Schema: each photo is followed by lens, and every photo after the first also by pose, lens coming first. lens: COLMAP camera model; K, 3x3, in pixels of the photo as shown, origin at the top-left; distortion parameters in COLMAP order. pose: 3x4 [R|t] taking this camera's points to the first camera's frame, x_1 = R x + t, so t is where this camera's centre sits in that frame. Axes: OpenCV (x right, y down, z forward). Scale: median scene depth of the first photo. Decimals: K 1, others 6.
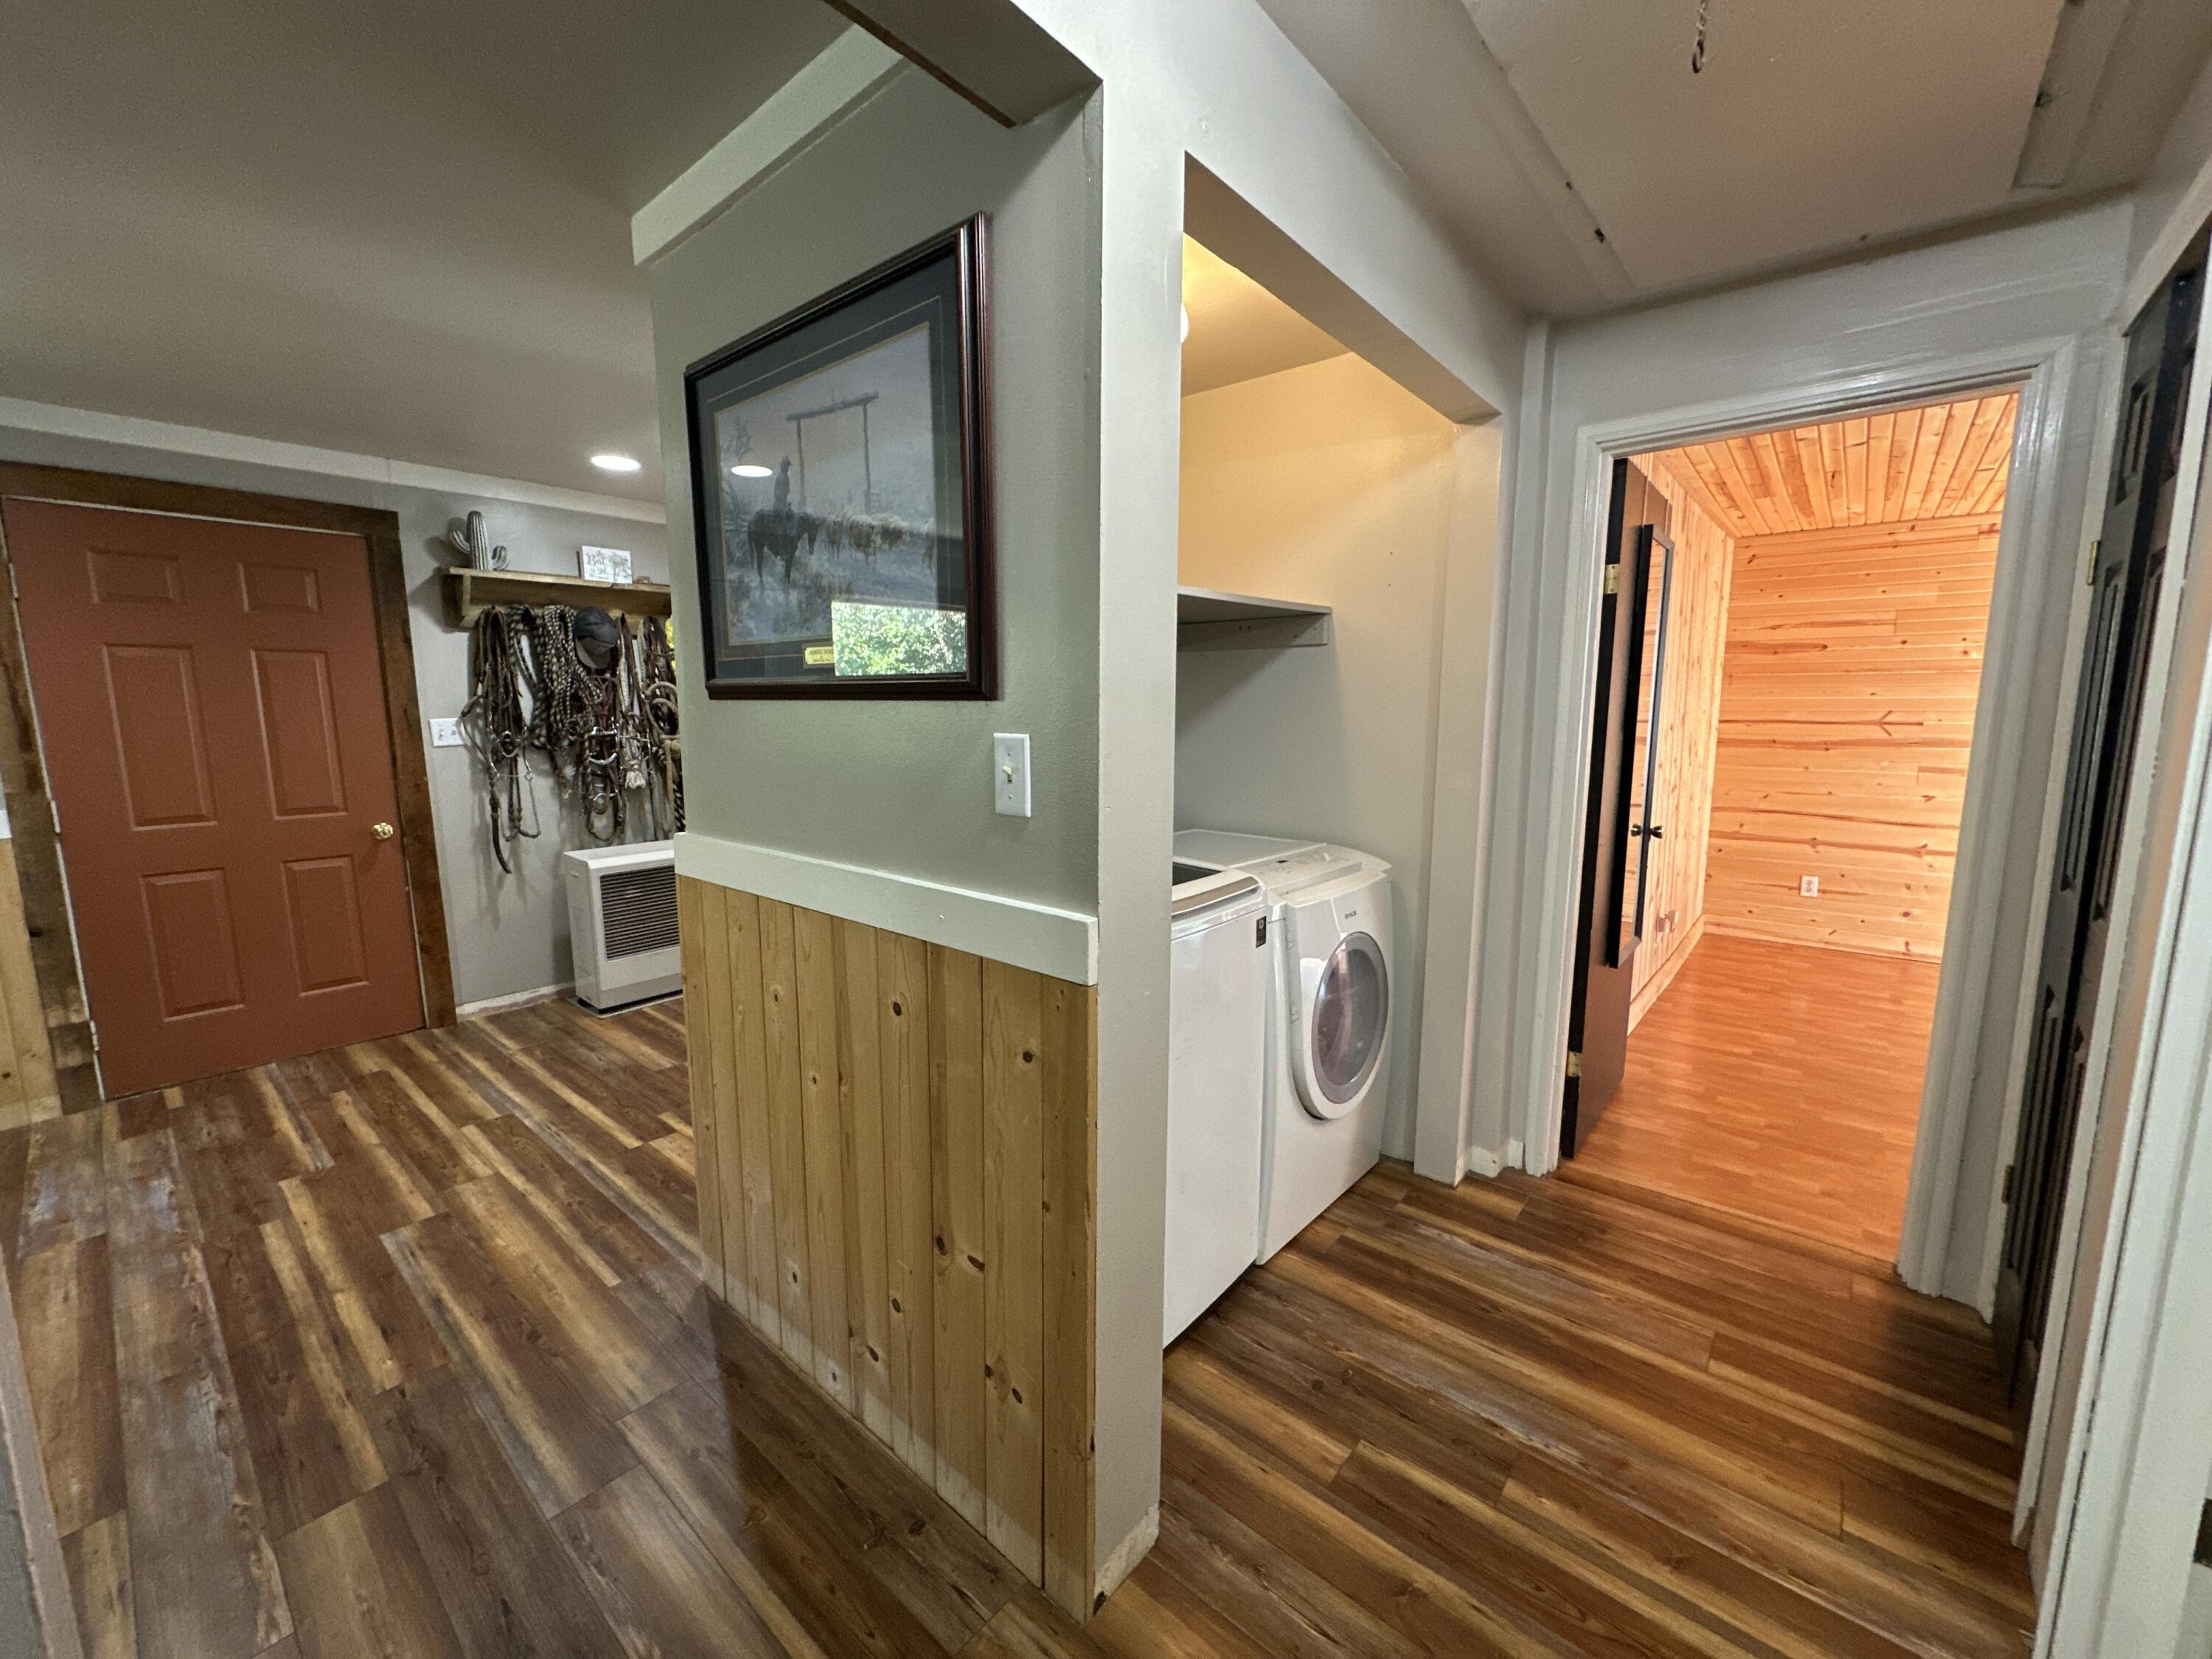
lens RADIAL K [[881.3, 0, 1102.6], [0, 881.3, 831.0], [0, 0, 1]] dist [-0.003620, 0.000744]
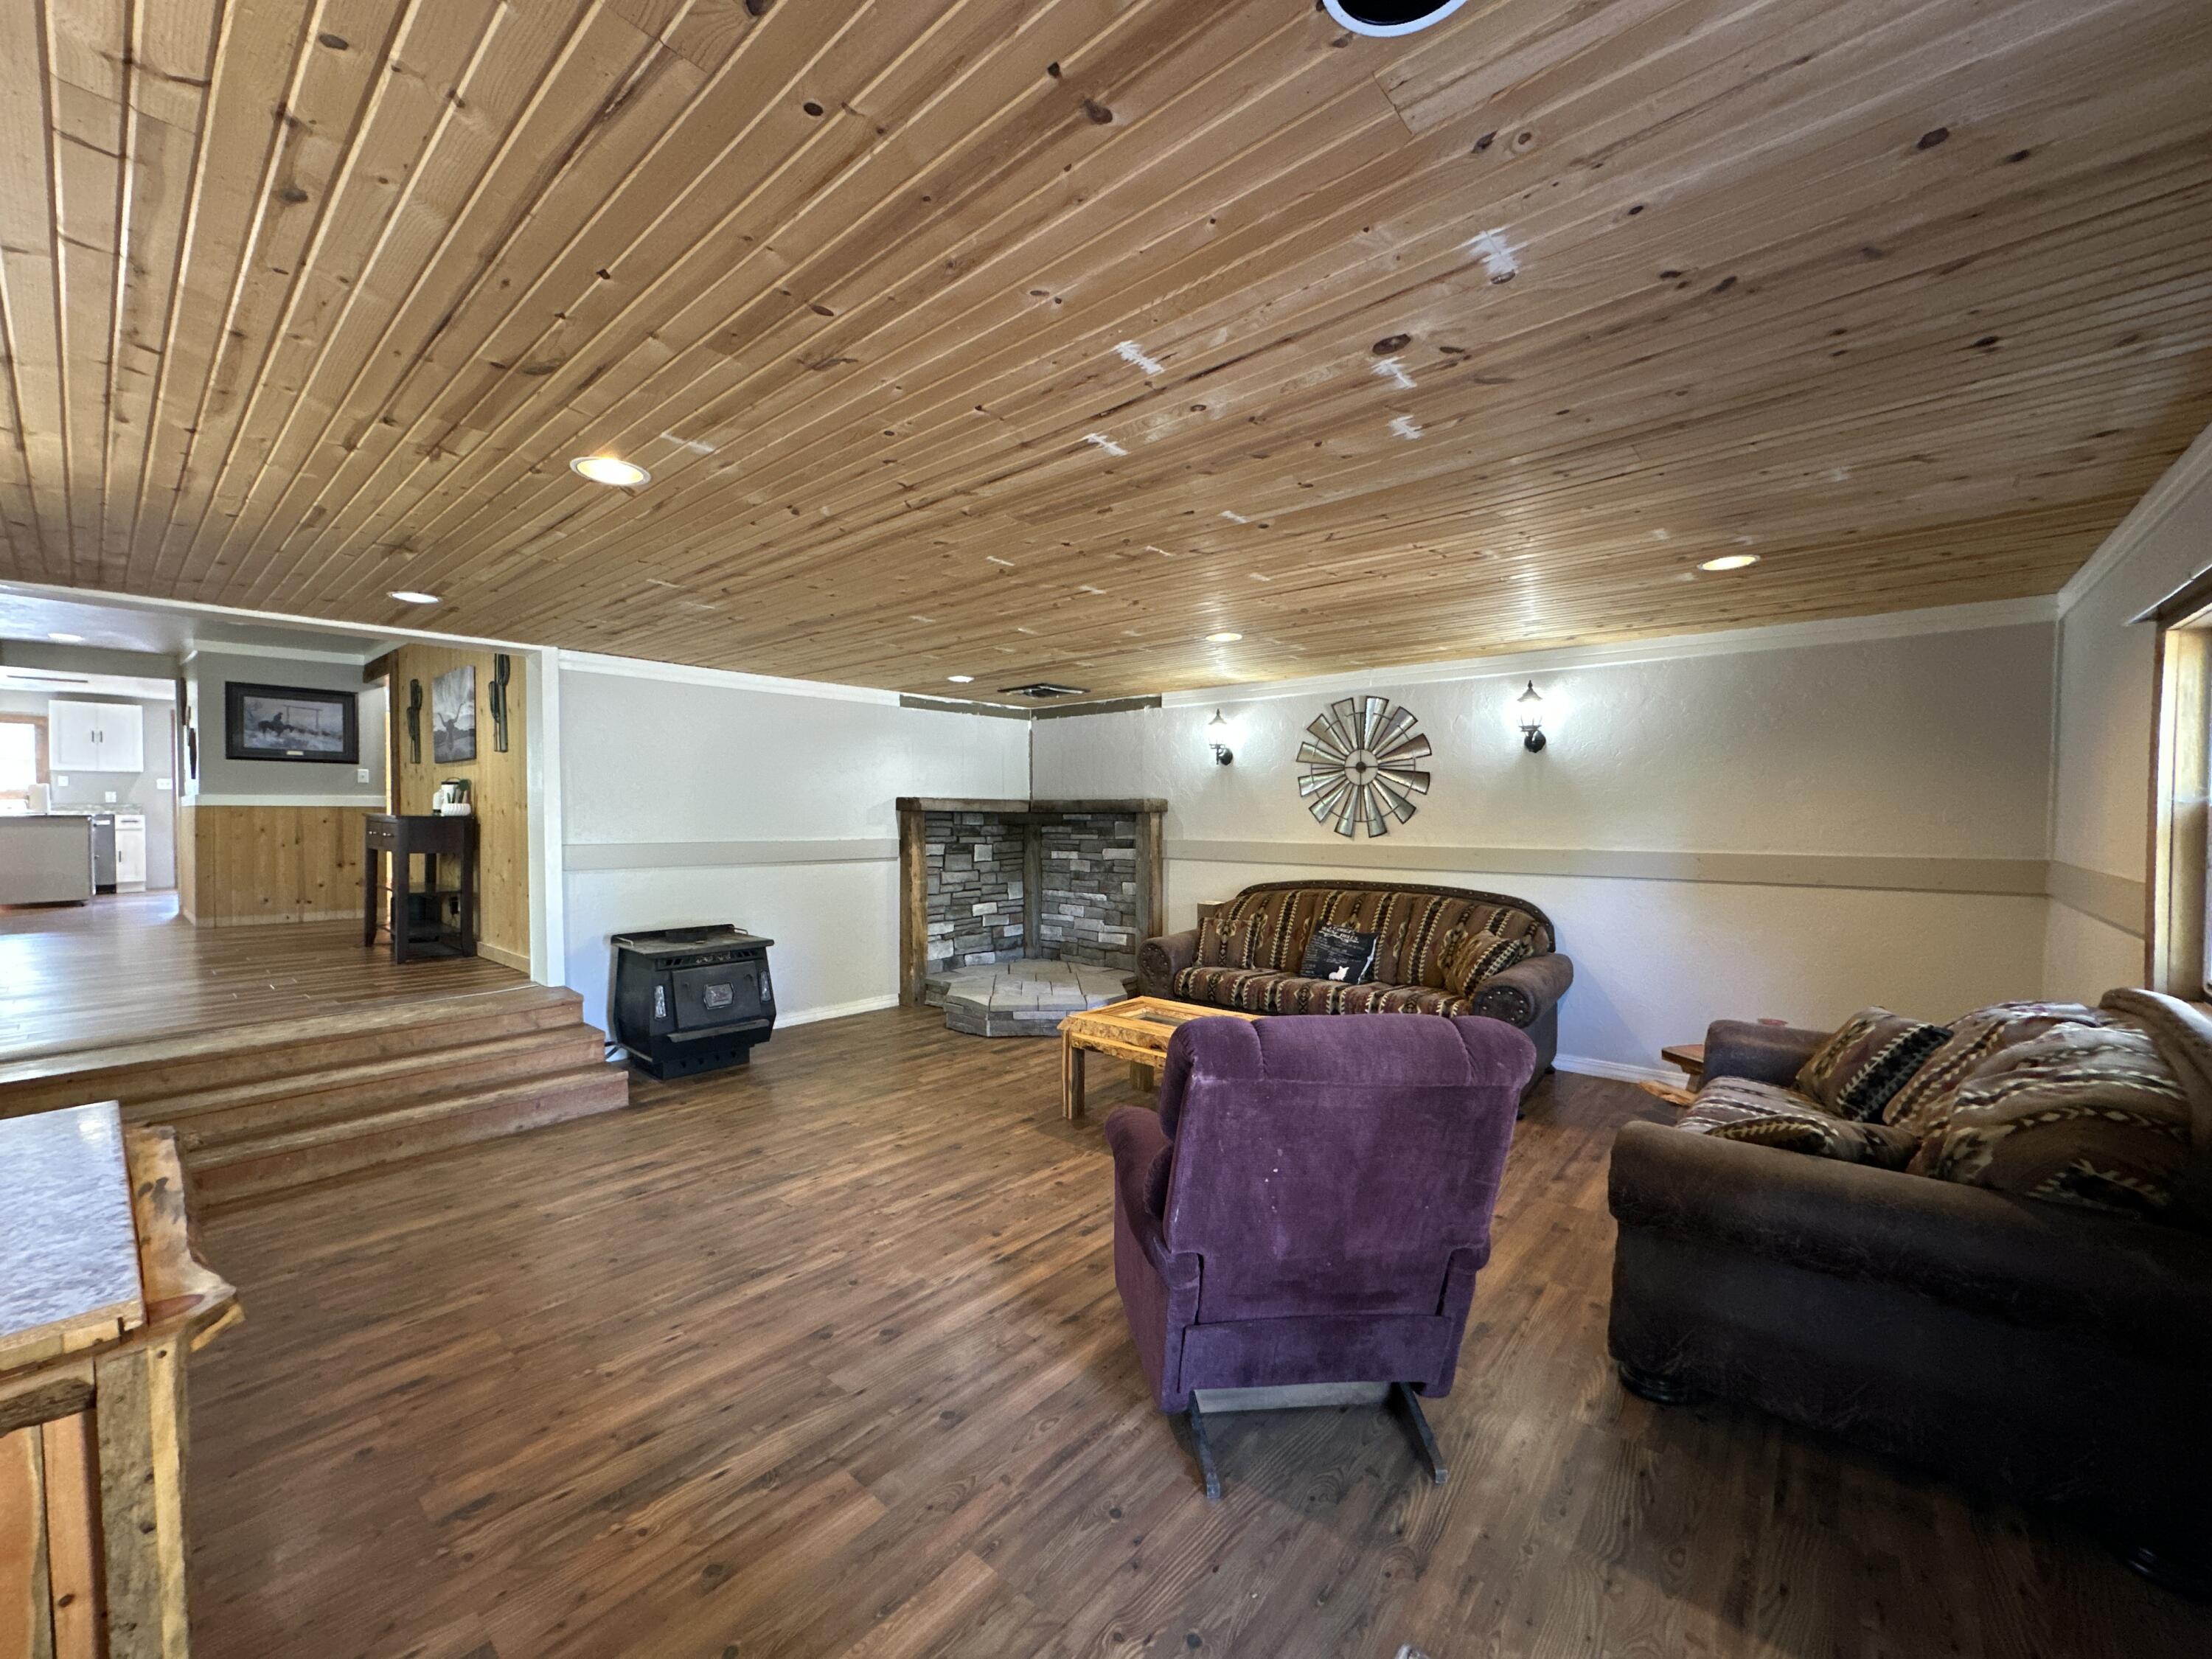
lens RADIAL K [[881.3, 0, 1106.5], [0, 881.3, 828.2], [0, 0, 1]] dist [-0.003620, 0.000744]
pose [[0.005175, -0.016625, 0.999848, -2.567018], [0.140587, 0.989943, 0.015733, 0.384206], [-0.990055, 0.140484, 0.007460, -1.715259]]
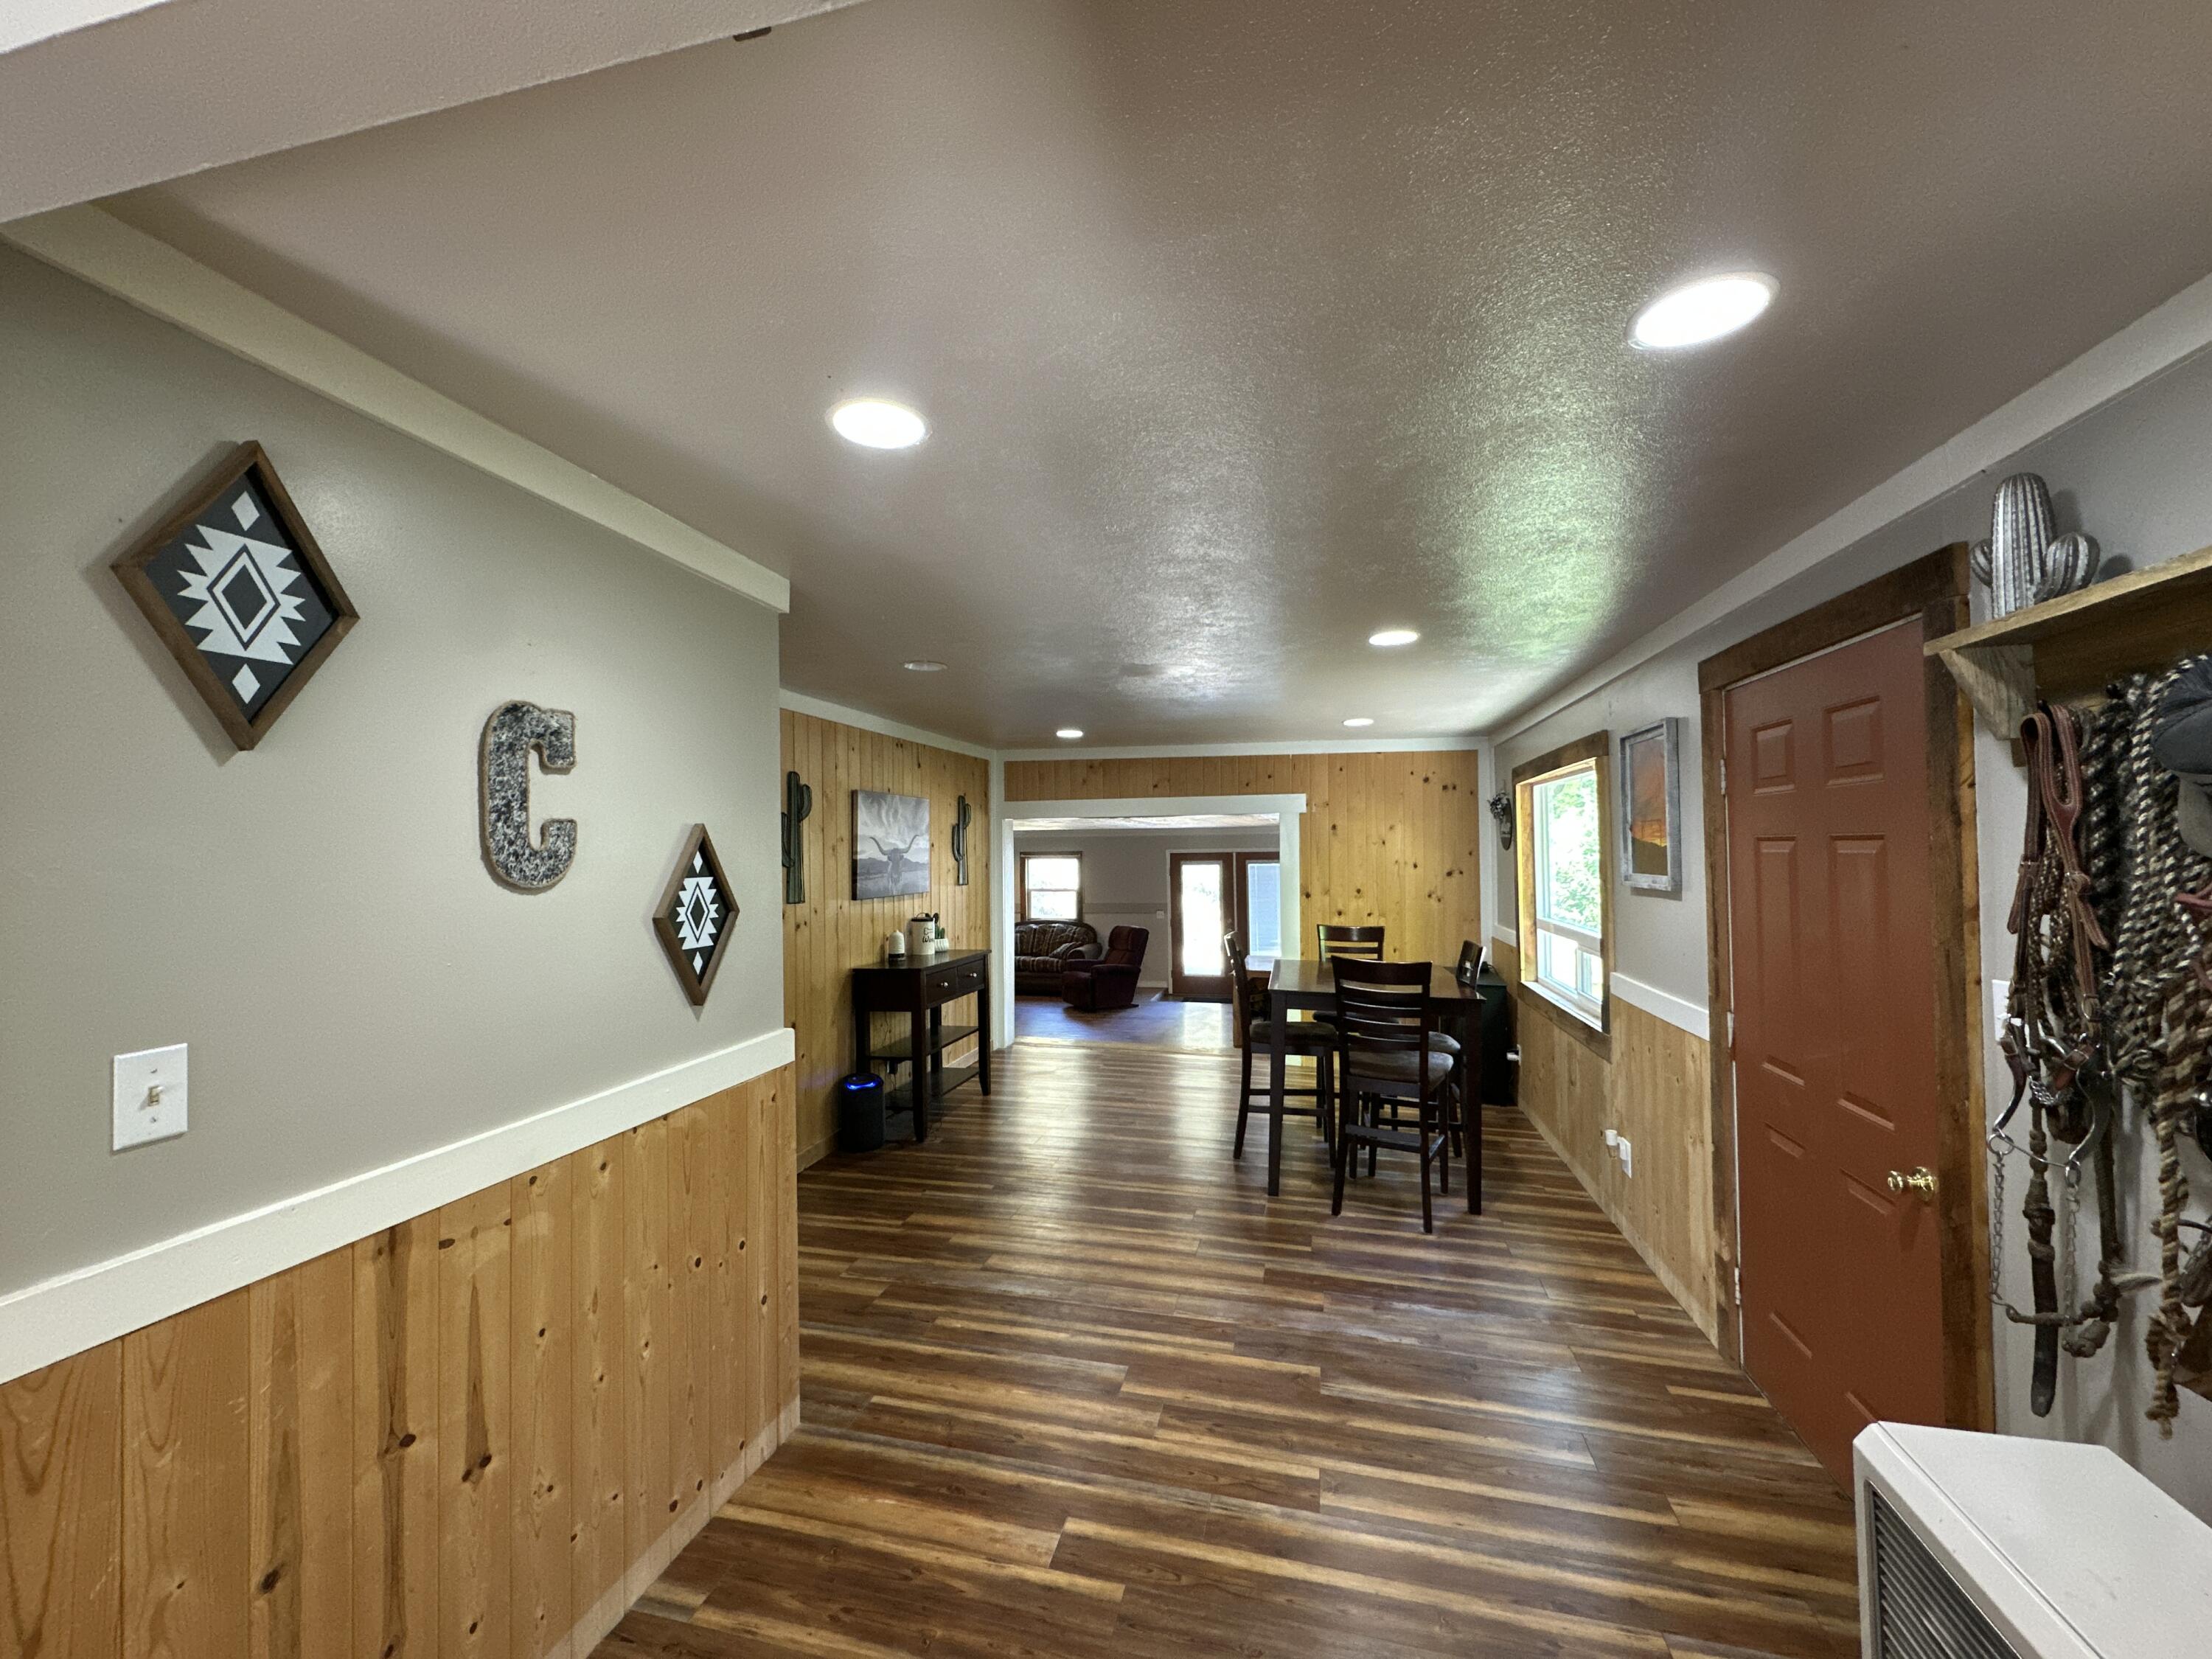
lens RADIAL K [[881.3, 0, 1106.6], [0, 881.3, 830.9], [0, 0, 1]] dist [-0.003620, 0.000744]
pose [[-0.894109, 0.002688, -0.447841, -0.203111], [-0.050583, 0.992977, 0.106949, -0.270282], [0.444983, 0.118277, -0.887694, 1.423262]]
